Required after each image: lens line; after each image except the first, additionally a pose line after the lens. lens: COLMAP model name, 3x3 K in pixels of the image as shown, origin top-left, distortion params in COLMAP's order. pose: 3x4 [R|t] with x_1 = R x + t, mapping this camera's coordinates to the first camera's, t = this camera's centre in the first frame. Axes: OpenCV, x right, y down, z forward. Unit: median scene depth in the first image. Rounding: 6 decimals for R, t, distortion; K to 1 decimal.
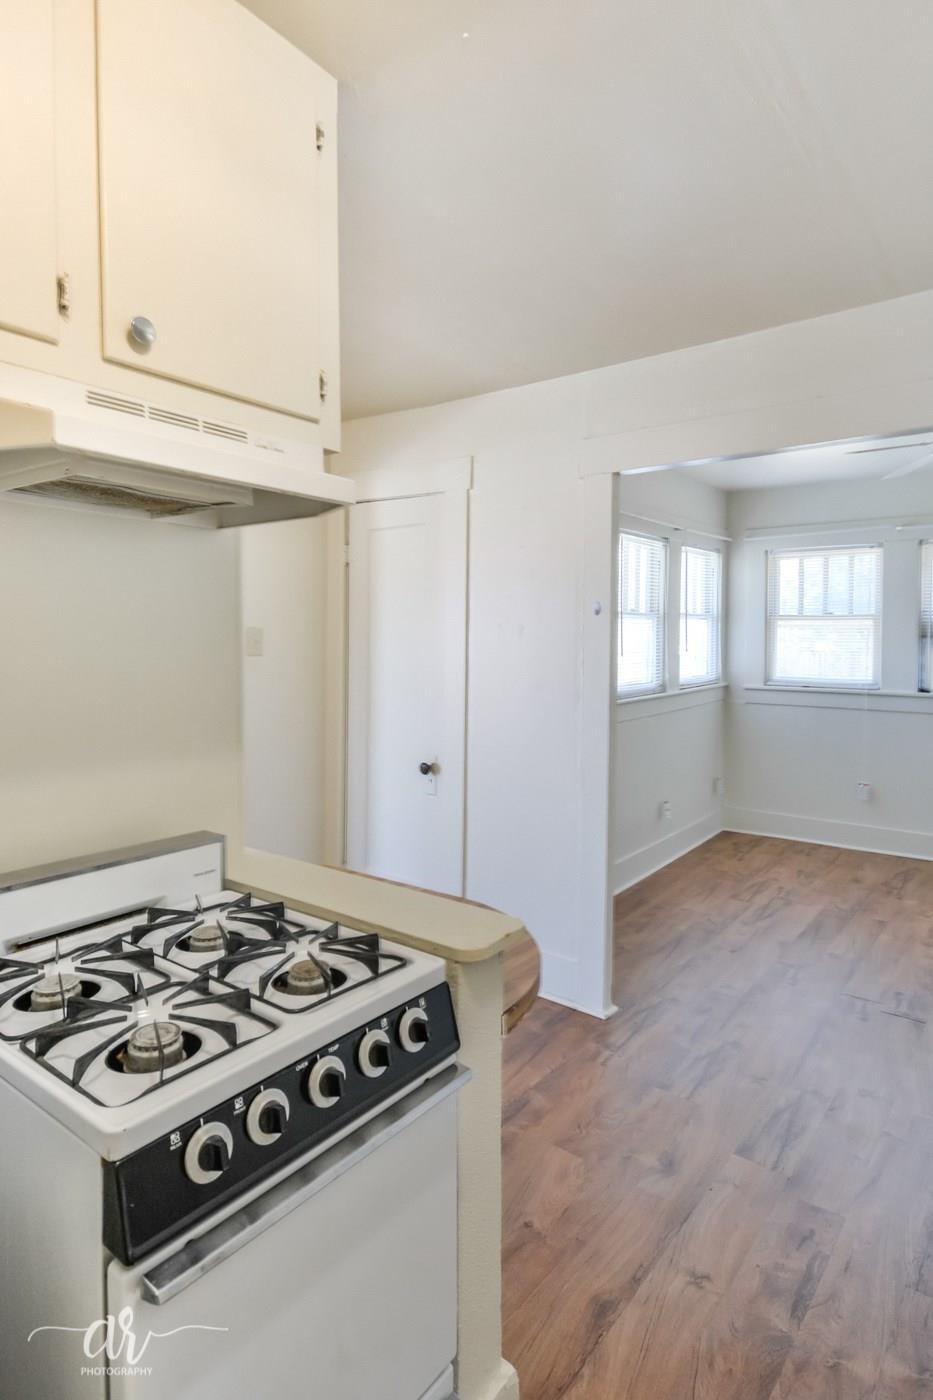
lens RADIAL K [[768.0, 0, 469.3], [0, 768.0, 673.6], [0, 0, 1]] dist [0.029826, -0.022375]
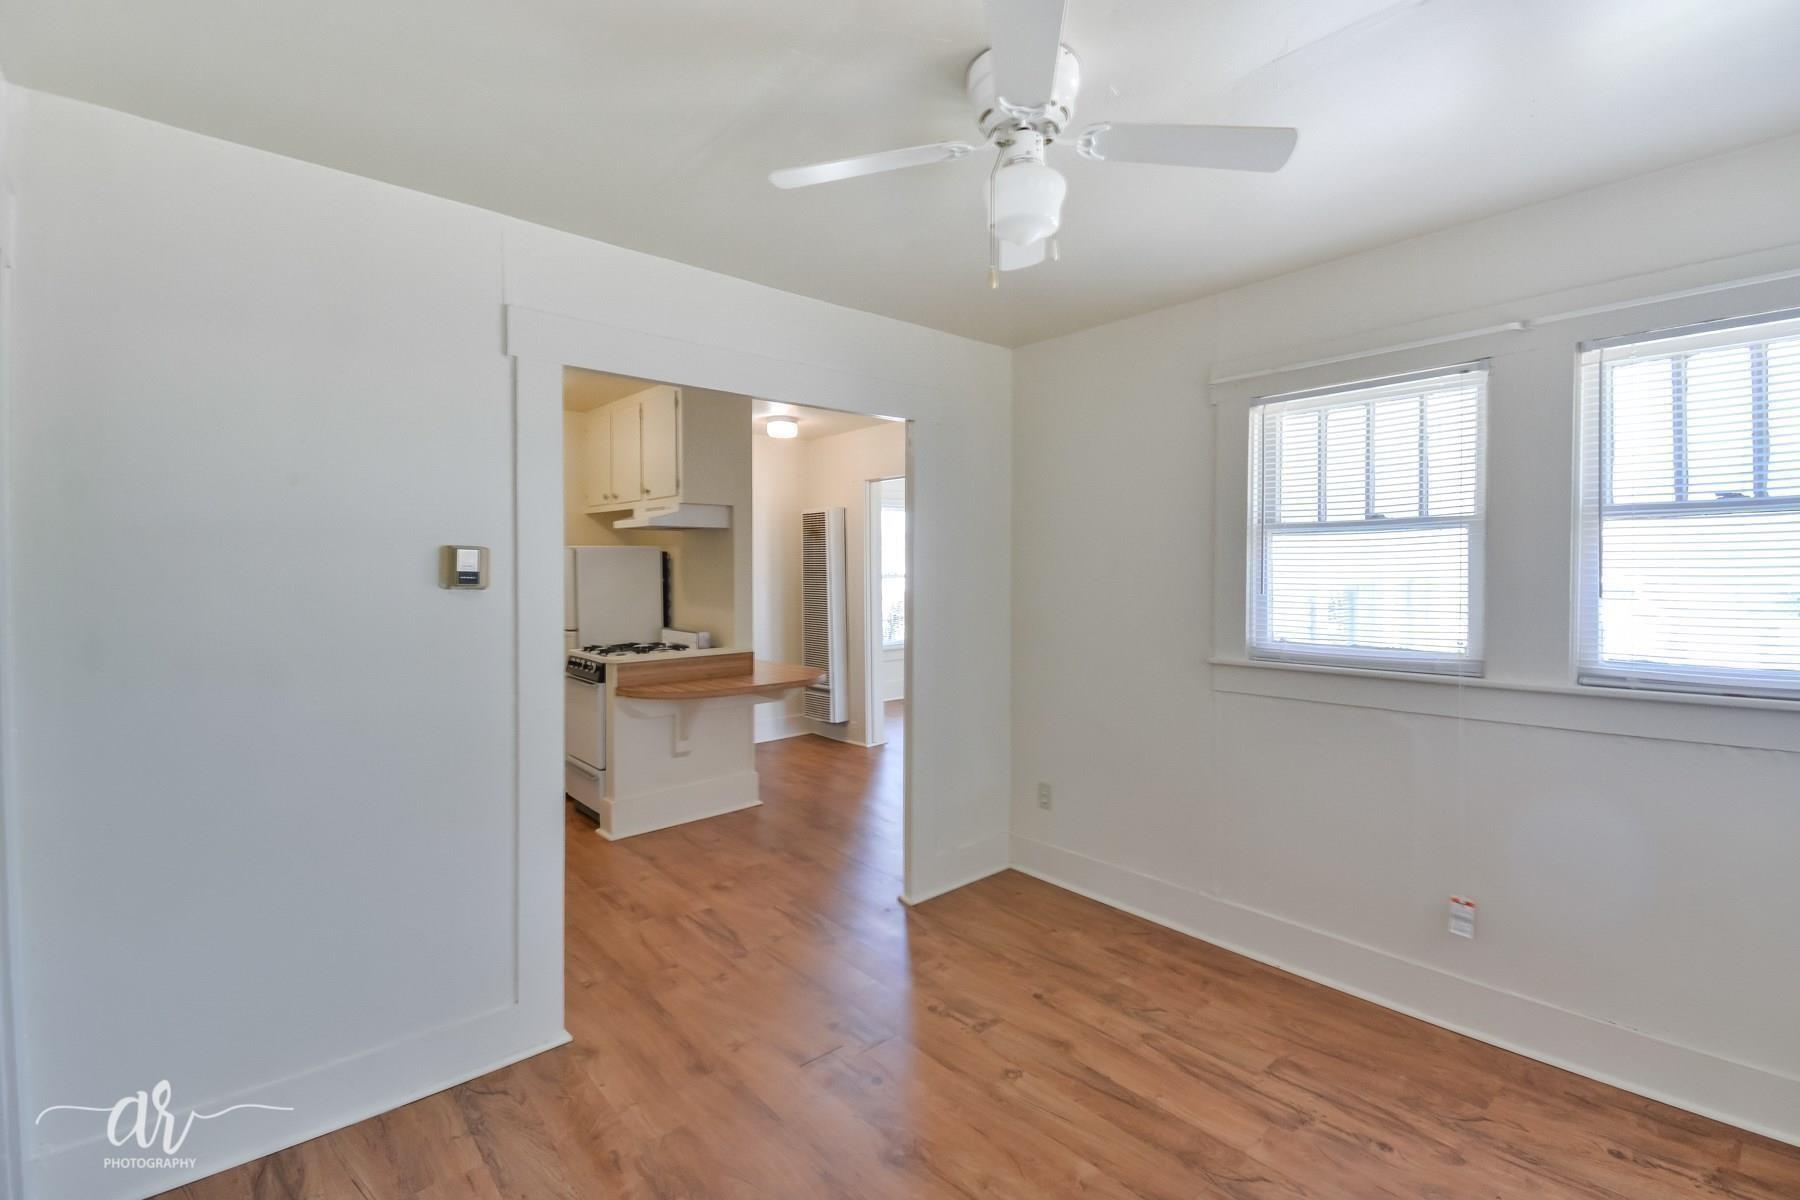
lens RADIAL K [[798.3, 0, 939.3], [0, 798.3, 584.2], [0, 0, 1]] dist [0.028500, -0.024509]
pose [[-0.160645, 0.026337, -0.986661, 1.889029], [-0.042698, 0.998523, 0.033606, -0.087649], [0.986088, 0.047527, -0.159283, 1.743171]]
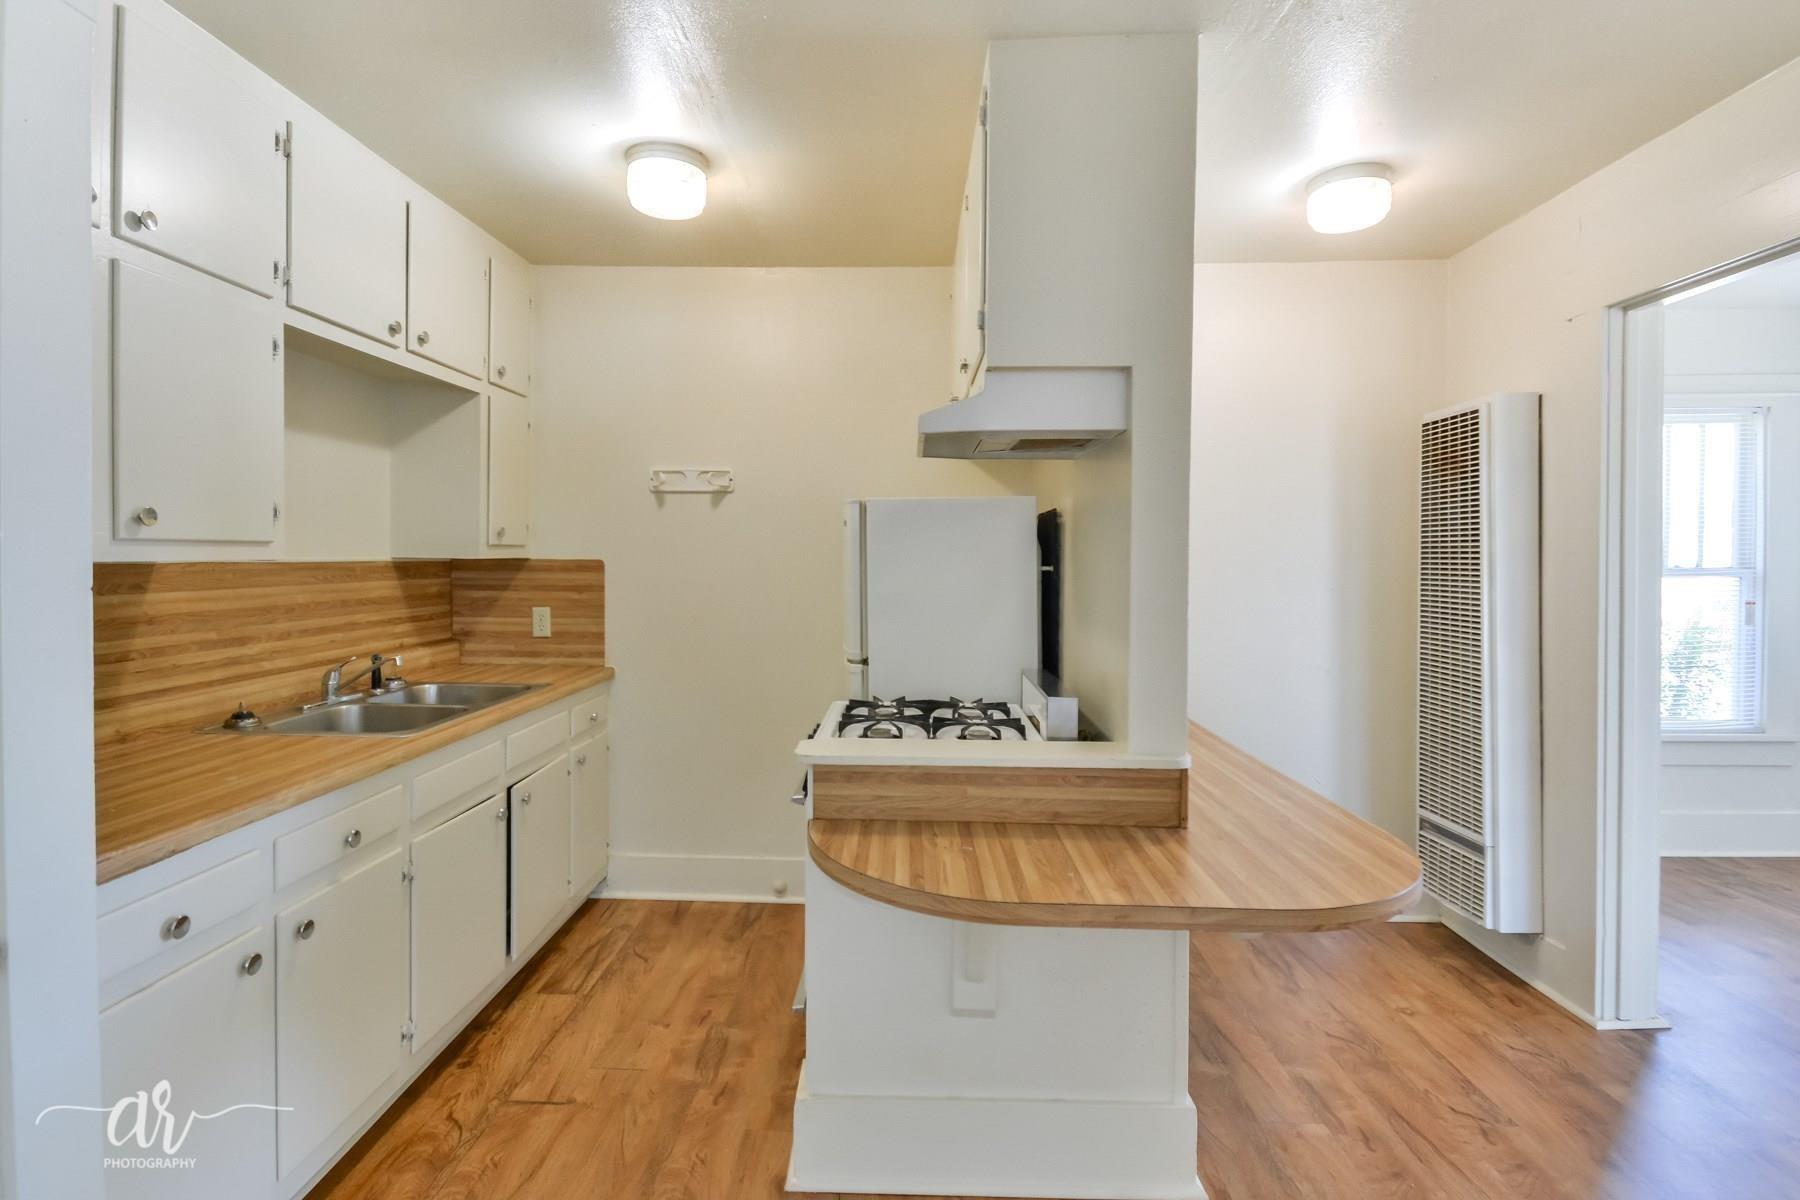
lens RADIAL K [[881.2, 0, 884.2], [0, 881.2, 573.1], [0, 0, 1]] dist [0.006485, -0.000540]
pose [[-0.812781, 0.008857, -0.582501, 0.495402], [-0.027317, 0.998205, 0.053294, -0.032684], [0.581928, 0.059228, -0.811081, 1.406447]]
